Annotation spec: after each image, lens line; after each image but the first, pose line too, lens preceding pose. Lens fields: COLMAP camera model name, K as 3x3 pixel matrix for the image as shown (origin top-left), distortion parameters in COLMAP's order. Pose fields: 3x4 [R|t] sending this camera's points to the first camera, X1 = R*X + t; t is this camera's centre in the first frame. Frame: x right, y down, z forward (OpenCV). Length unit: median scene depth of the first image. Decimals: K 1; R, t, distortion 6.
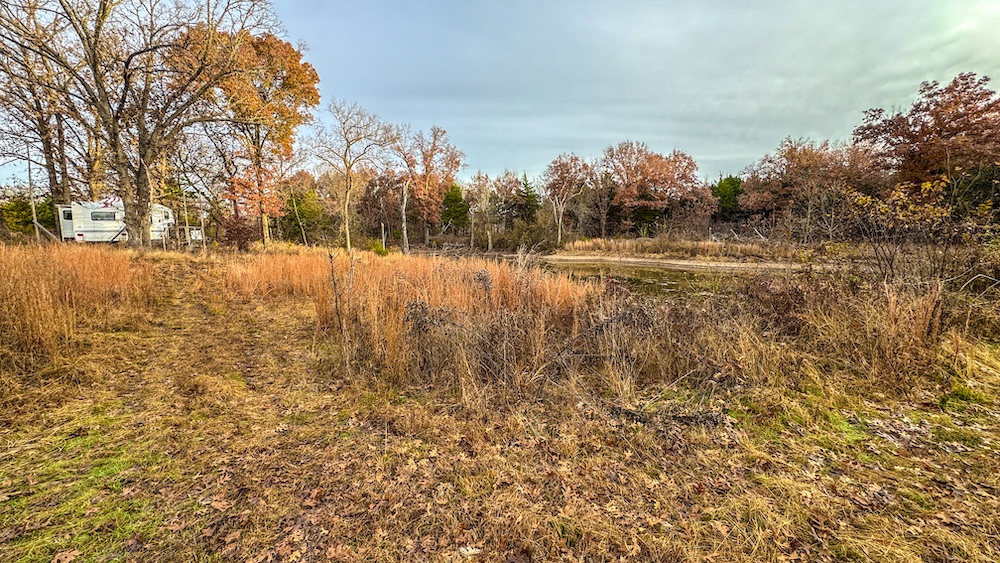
lens RADIAL K [[389.8, 0, 500.8], [0, 389.8, 280.1], [0, 0, 1]] dist [-0.001674, -0.000097]
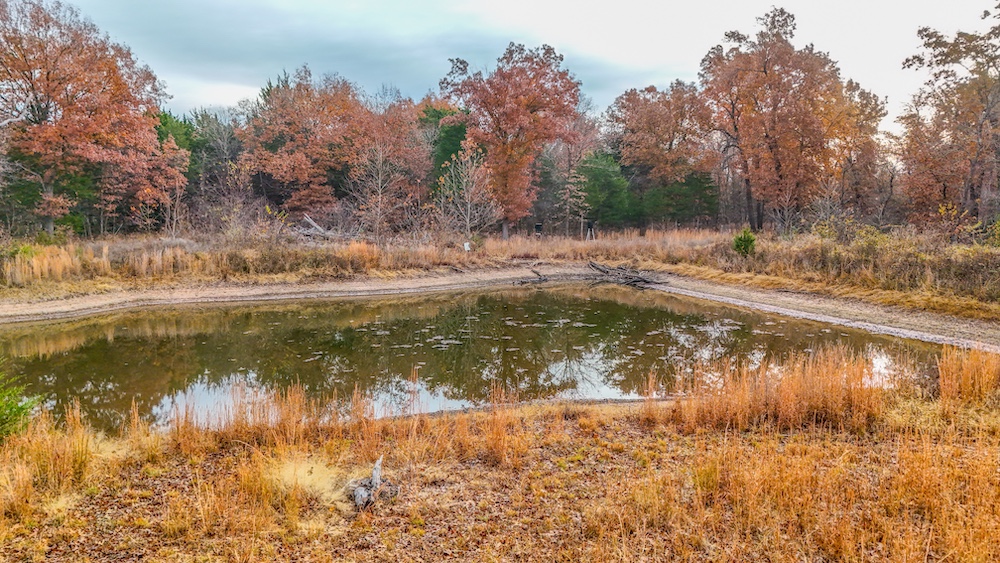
lens RADIAL K [[727.5, 0, 500.1], [0, 727.5, 281.8], [0, 0, 1]] dist [0.042612, 0.001648]
pose [[0.256121, -0.098560, 0.961607, -0.311378], [0.115480, 0.990784, 0.070793, -0.073635], [-0.959722, 0.092914, 0.265143, 0.422181]]
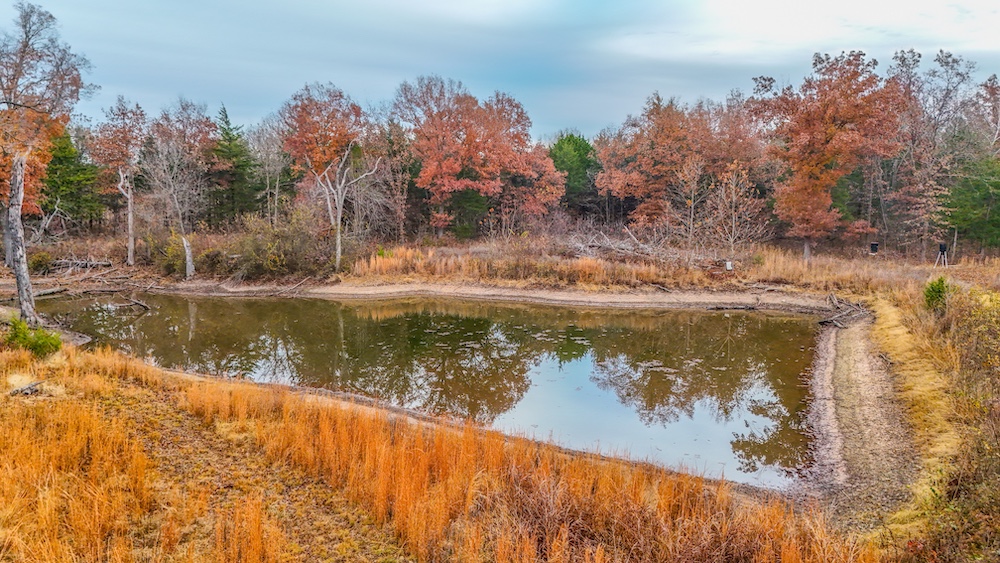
lens RADIAL K [[727.5, 0, 498.6], [0, 727.5, 282.5], [0, 0, 1]] dist [0.042612, 0.001648]
pose [[0.872295, -0.063369, 0.484857, -0.149652], [0.058143, 0.997974, 0.025829, -0.078081], [-0.485511, 0.005661, 0.874212, 0.004350]]
